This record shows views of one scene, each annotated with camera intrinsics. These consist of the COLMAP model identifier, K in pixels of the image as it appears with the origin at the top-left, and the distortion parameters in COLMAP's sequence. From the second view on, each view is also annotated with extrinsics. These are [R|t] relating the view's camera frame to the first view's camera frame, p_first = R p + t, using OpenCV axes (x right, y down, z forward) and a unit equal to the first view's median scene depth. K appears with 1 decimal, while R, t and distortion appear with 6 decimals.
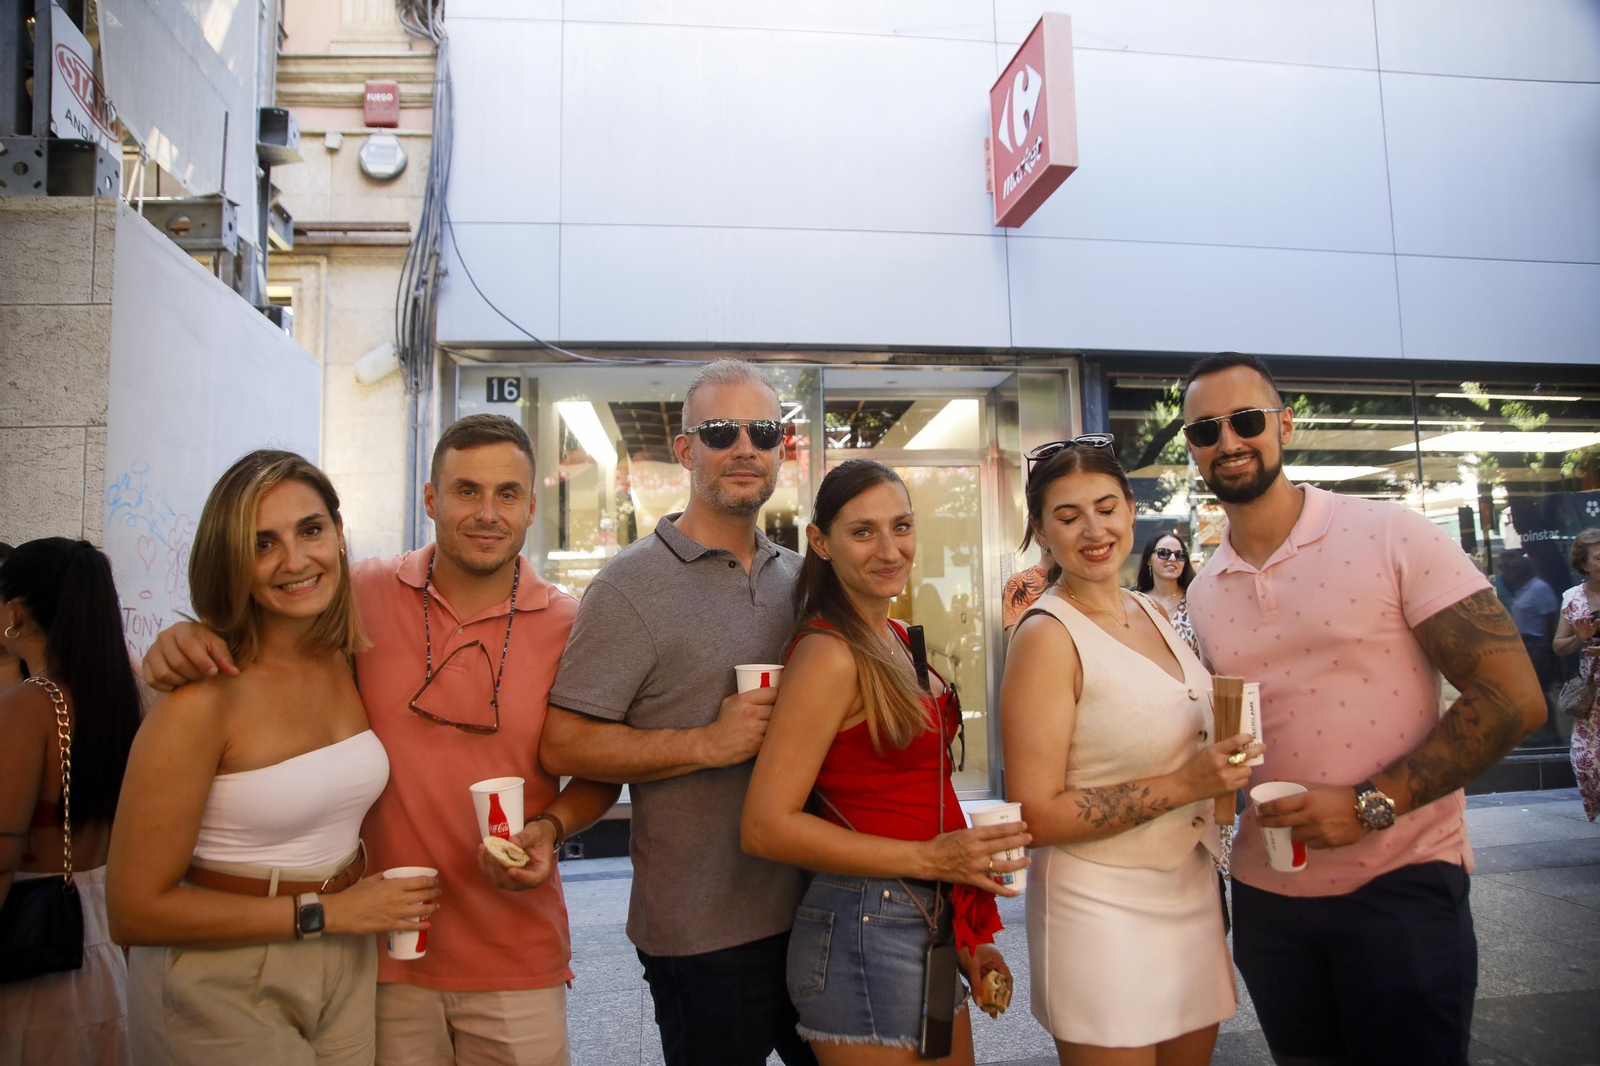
lens RADIAL K [[1090.5, 0, 793.3], [0, 1090.5, 532.9], [0, 0, 1]] dist [-0.099141, 0.050367]
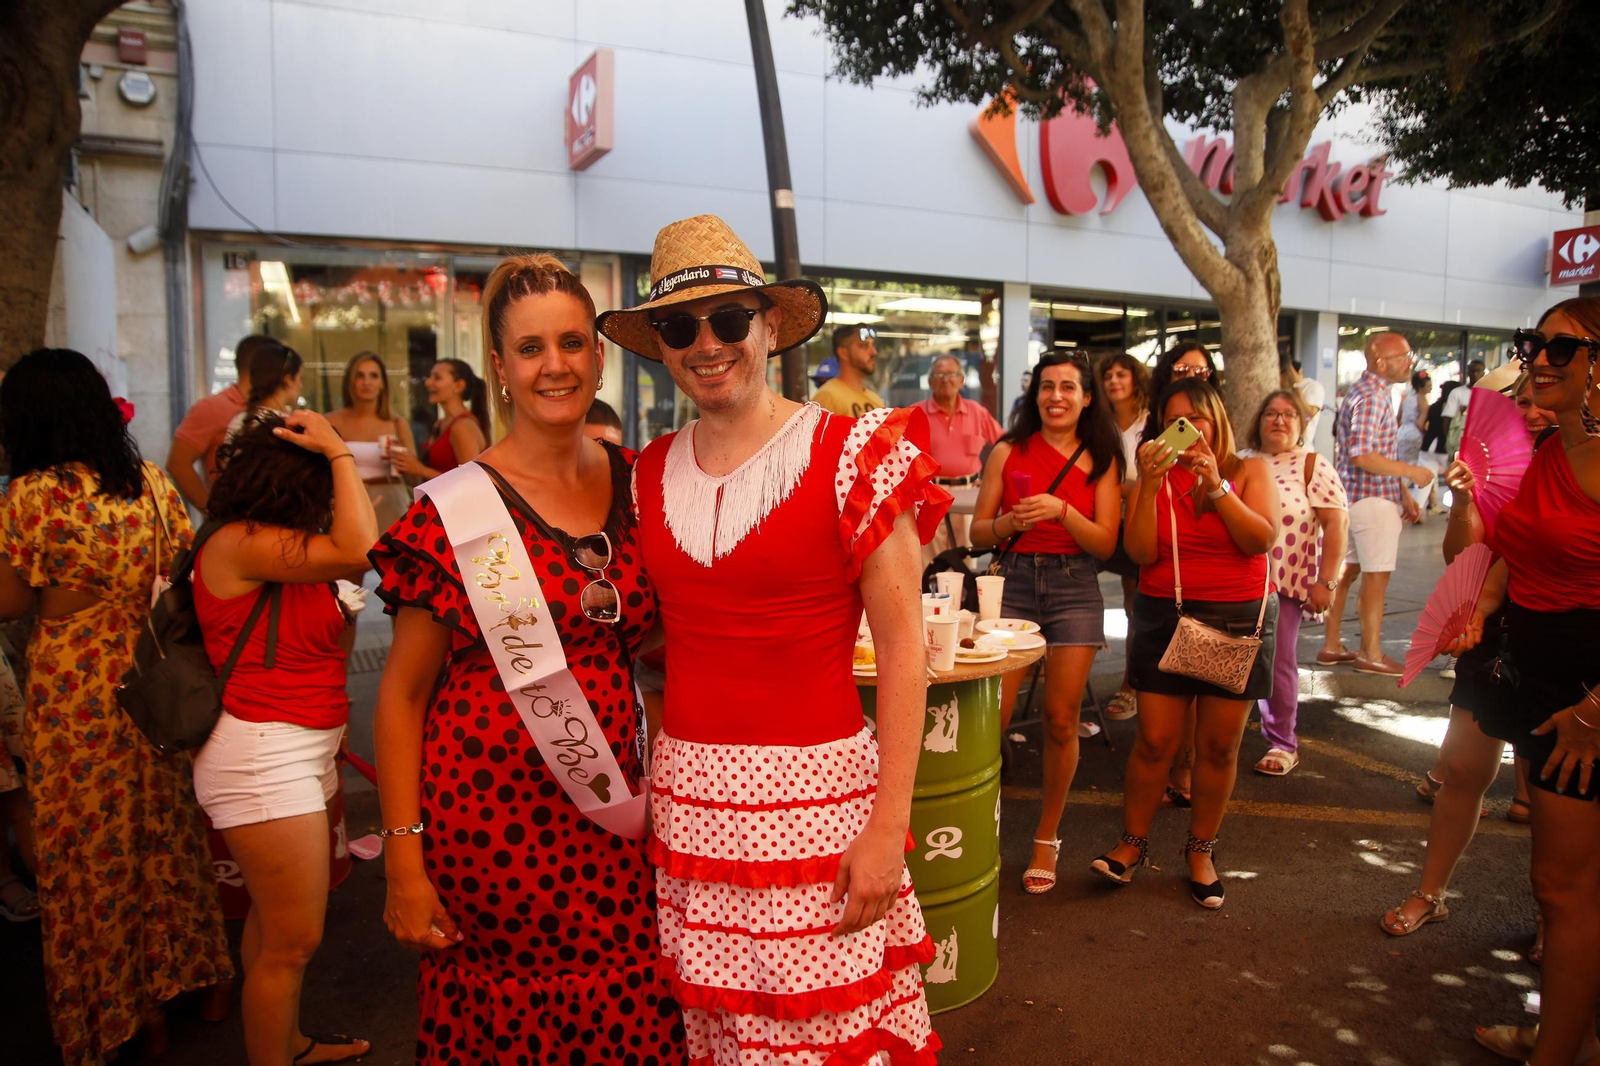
lens RADIAL K [[1090.5, 0, 800.5], [0, 1090.5, 532.9], [0, 0, 1]] dist [-0.099141, 0.050367]
pose [[0.946134, -0.009347, 0.323641, -0.004938], [-0.050680, 0.982986, 0.176548, -0.060194], [-0.319785, -0.183441, 0.929563, -0.693704]]
